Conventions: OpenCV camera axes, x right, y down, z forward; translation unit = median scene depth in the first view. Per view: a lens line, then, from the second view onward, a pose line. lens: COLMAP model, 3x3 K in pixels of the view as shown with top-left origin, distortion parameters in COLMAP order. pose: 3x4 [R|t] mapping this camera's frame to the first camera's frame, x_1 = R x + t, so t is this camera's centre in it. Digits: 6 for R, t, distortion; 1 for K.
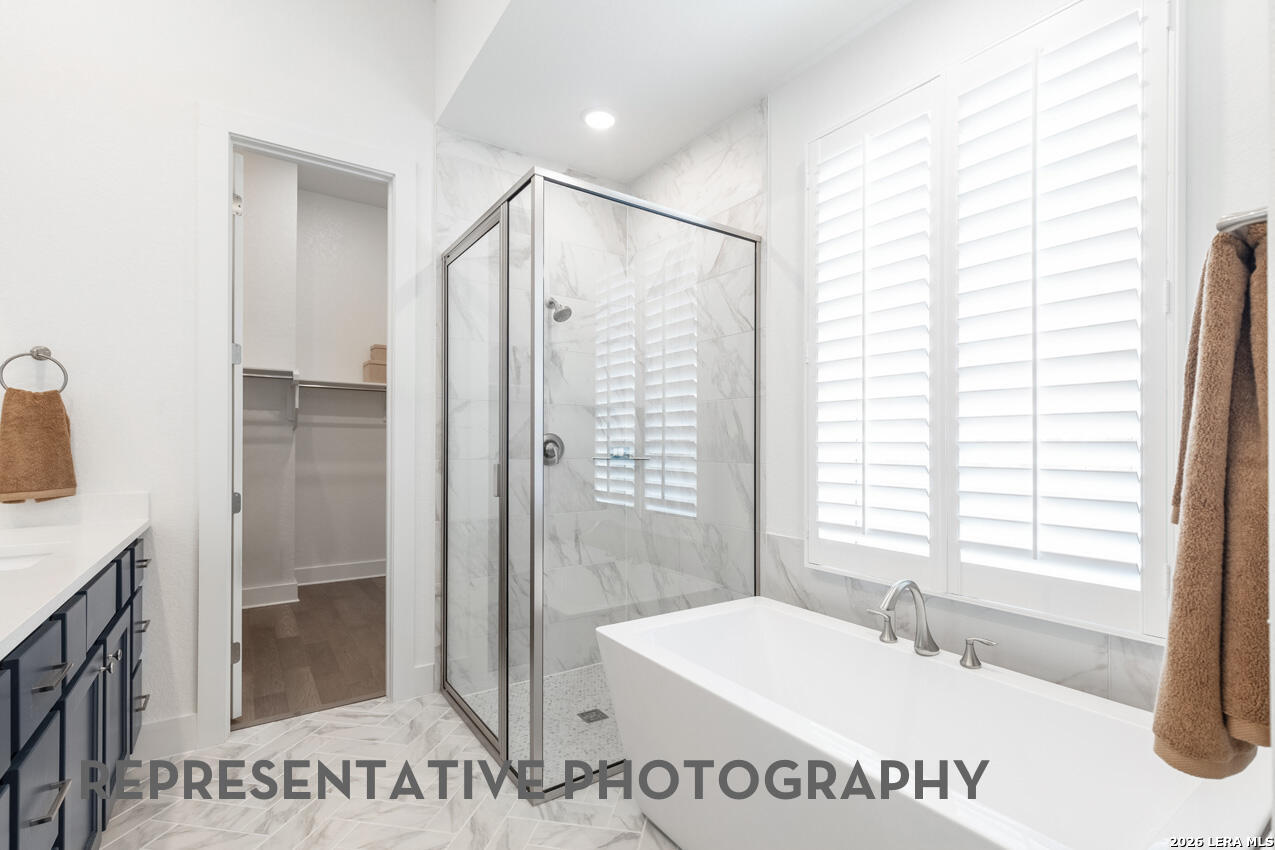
lens RADIAL K [[573.8, 0, 637.8], [0, 573.8, 435.3], [0, 0, 1]] dist [0.004252, 0.000183]
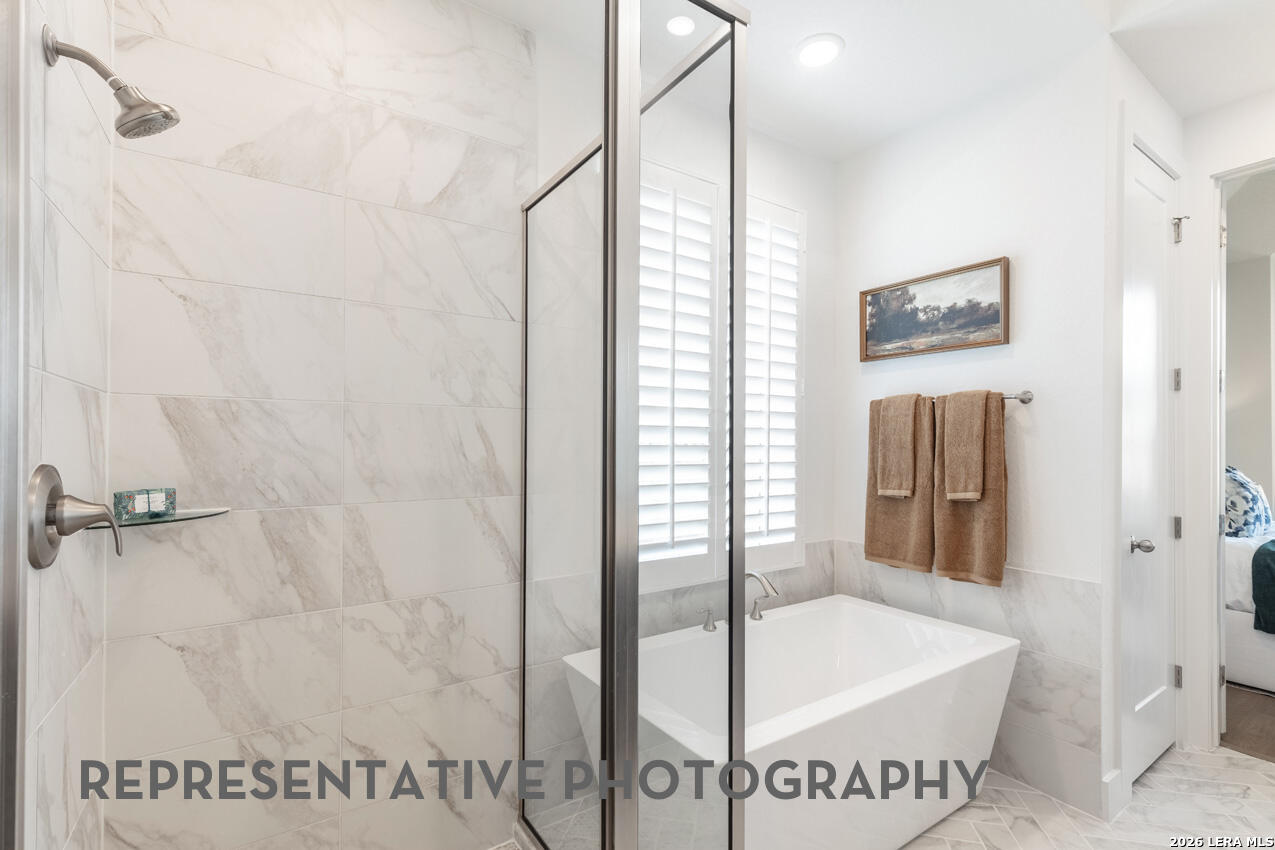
lens RADIAL K [[573.8, 0, 640.1], [0, 573.8, 437.7], [0, 0, 1]] dist [0.004252, 0.000183]
pose [[0.011776, 0.006602, 0.999909, -0.542842], [-0.012013, 0.999907, -0.006460, -0.023898], [-0.999858, -0.011936, 0.011855, 0.795942]]
